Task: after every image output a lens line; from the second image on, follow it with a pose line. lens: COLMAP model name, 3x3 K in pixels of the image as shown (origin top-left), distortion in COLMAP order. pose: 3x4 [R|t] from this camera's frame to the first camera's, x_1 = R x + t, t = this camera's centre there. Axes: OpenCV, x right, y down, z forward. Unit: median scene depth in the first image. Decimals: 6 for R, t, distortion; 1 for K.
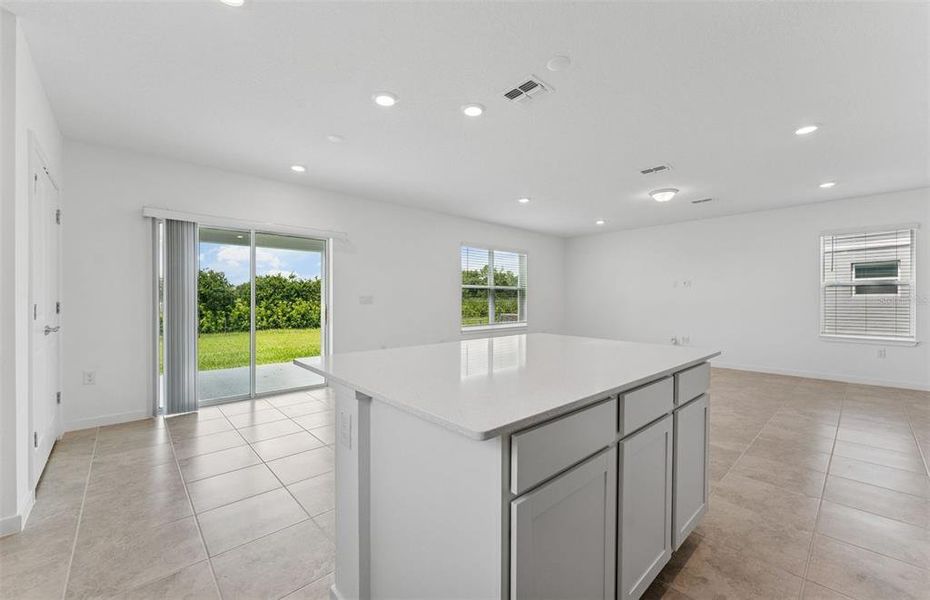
lens RADIAL K [[370.7, 0, 461.9], [0, 370.7, 303.4], [0, 0, 1]] dist [-0.017240, 0.000183]
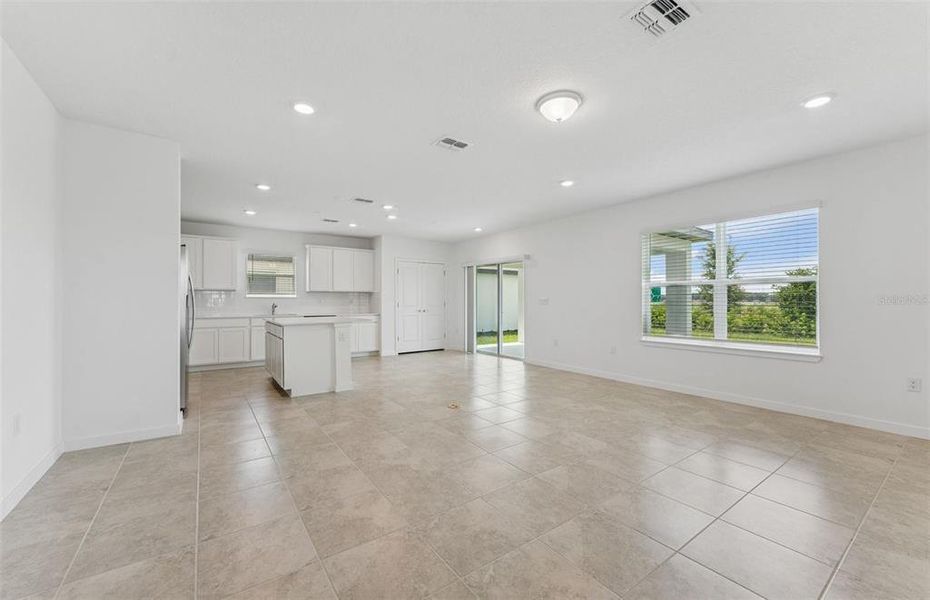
lens RADIAL K [[370.7, 0, 465.7], [0, 370.7, 298.3], [0, 0, 1]] dist [-0.017240, 0.000183]
pose [[-0.114626, -0.003775, -0.993402, 1.592303], [-0.004259, 0.999985, -0.003309, -0.025714], [0.993400, 0.003851, -0.114641, 1.325201]]
